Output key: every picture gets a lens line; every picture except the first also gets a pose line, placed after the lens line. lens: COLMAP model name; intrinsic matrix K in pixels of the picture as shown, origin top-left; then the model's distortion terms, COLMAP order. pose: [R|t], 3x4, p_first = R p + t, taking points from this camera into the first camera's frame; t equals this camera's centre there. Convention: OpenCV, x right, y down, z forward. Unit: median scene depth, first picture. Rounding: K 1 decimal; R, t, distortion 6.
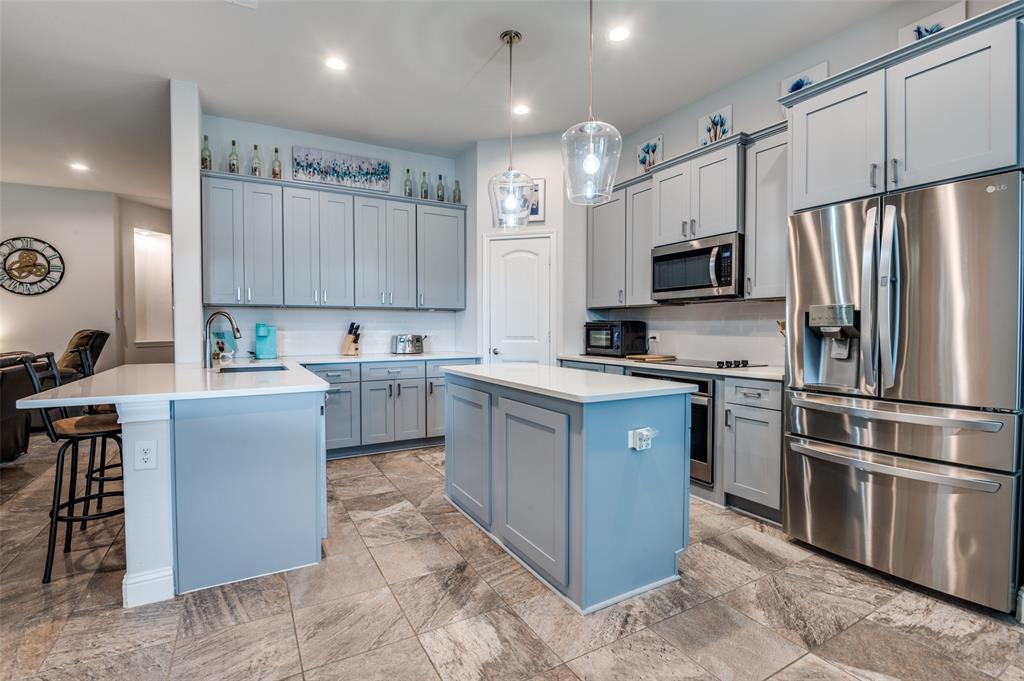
lens RADIAL K [[472.1, 0, 509.8], [0, 472.1, 340.3], [0, 0, 1]] dist [-0.006447, -0.011471]
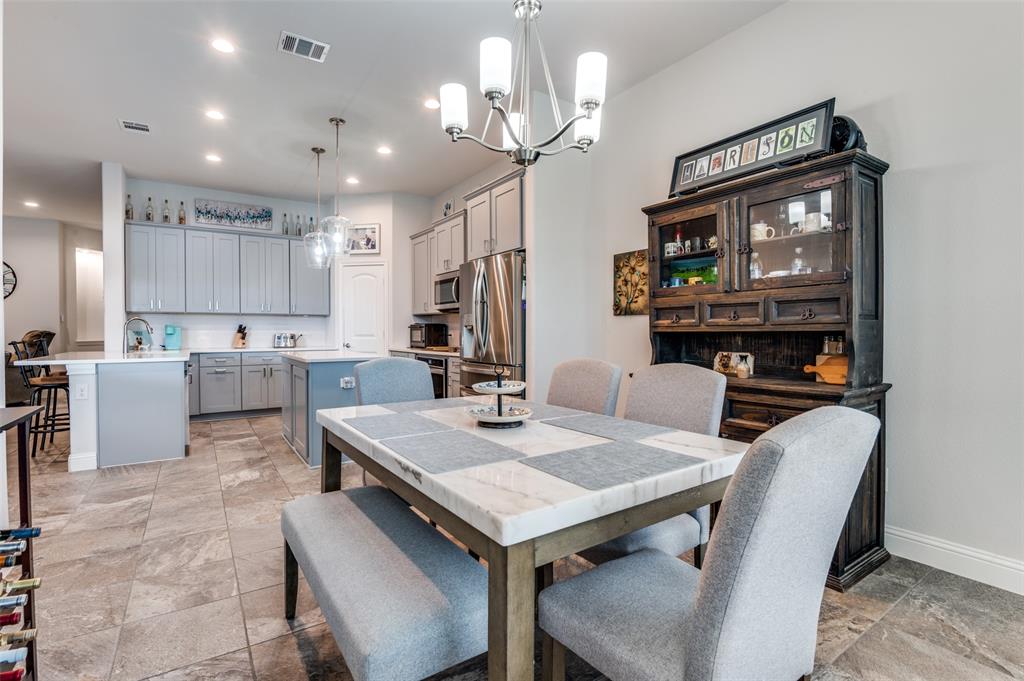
lens RADIAL K [[472.1, 0, 509.8], [0, 472.1, 340.3], [0, 0, 1]] dist [-0.006447, -0.011471]
pose [[0.997117, -0.001182, 0.075870, 0.384263], [0.001914, 0.999952, -0.009581, 0.025248], [-0.075855, 0.009698, 0.997072, -0.483348]]
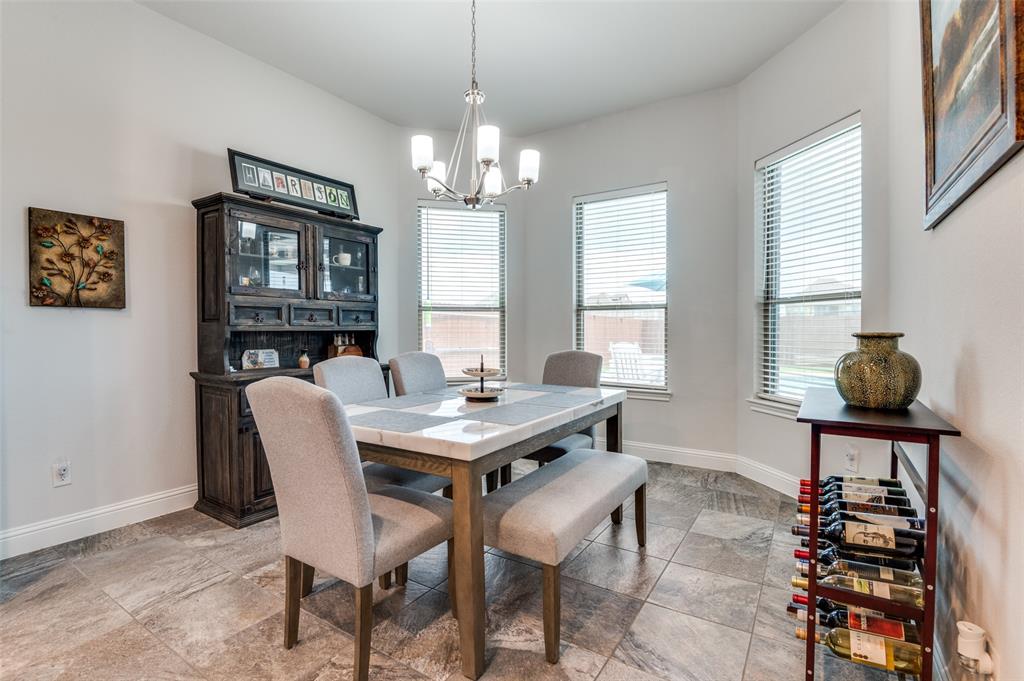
lens RADIAL K [[472.1, 0, 509.8], [0, 472.1, 340.3], [0, 0, 1]] dist [-0.006447, -0.011471]
pose [[-0.465511, -0.013838, 0.884934, -0.098816], [0.030314, 0.999042, 0.031569, 0.010063], [-0.884523, 0.041522, -0.464645, 0.164086]]
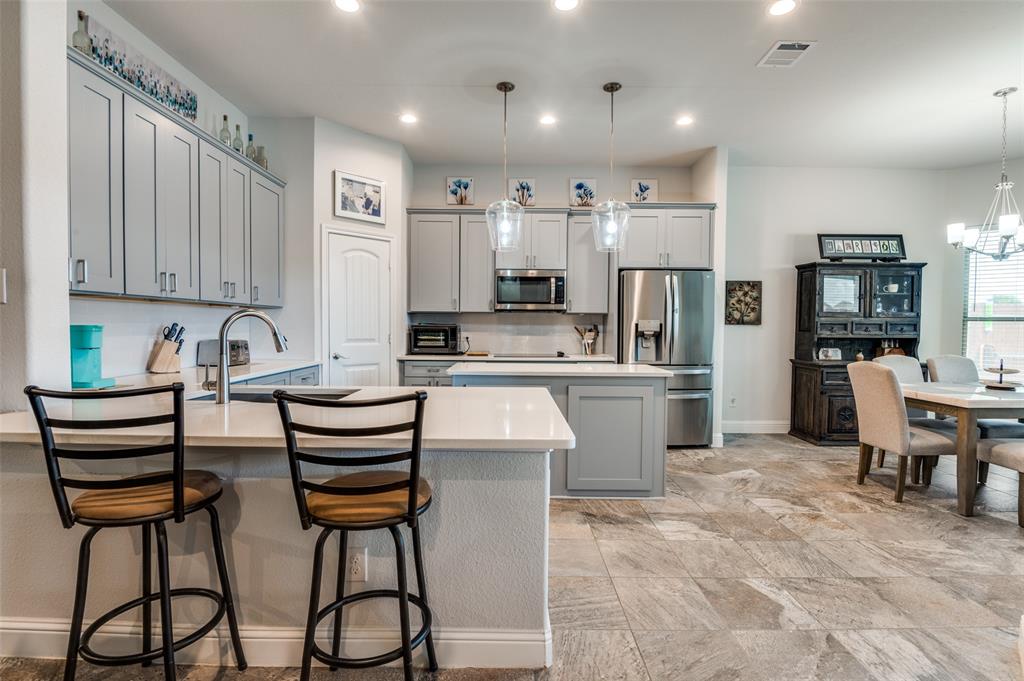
lens RADIAL K [[469.9, 0, 509.0], [0, 469.9, 341.6], [0, 0, 1]] dist [-0.019392, -0.005315]
pose [[0.497708, -0.022493, 0.867053, -0.725518], [0.016421, 0.999729, 0.016509, -0.015059], [-0.867189, 0.006021, 0.497943, 0.290278]]
